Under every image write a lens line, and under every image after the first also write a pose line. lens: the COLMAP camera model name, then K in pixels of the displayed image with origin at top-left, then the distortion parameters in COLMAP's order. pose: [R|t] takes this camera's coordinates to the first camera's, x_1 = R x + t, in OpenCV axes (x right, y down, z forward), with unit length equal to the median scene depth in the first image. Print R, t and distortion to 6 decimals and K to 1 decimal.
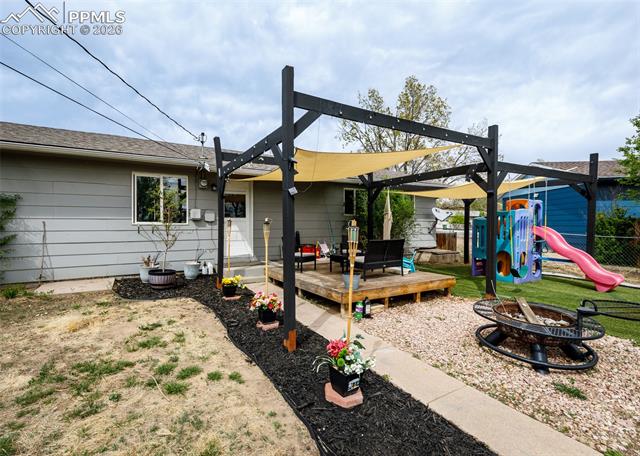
lens RADIAL K [[303.3, 0, 319.6], [0, 303.3, 223.7], [0, 0, 1]] dist [0.009125, -0.001880]
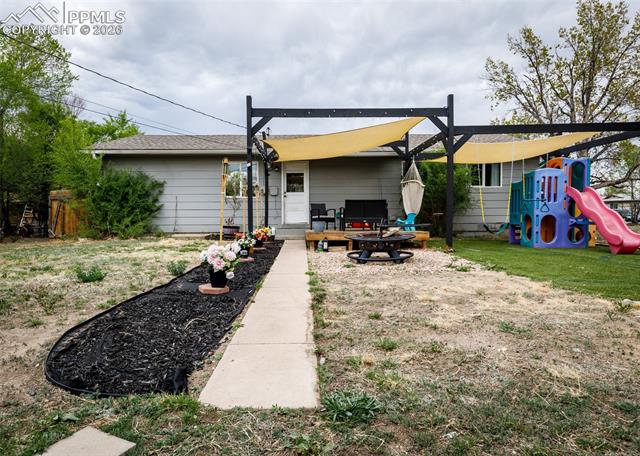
lens RADIAL K [[412.5, 0, 323.4], [0, 412.5, 228.3], [0, 0, 1]] dist [-0.030970, -0.000371]
pose [[0.870235, 0.000275, -0.492637, 0.922149], [0.008122, 0.999856, 0.014904, 0.146078], [0.492570, -0.016971, 0.870107, -0.565490]]
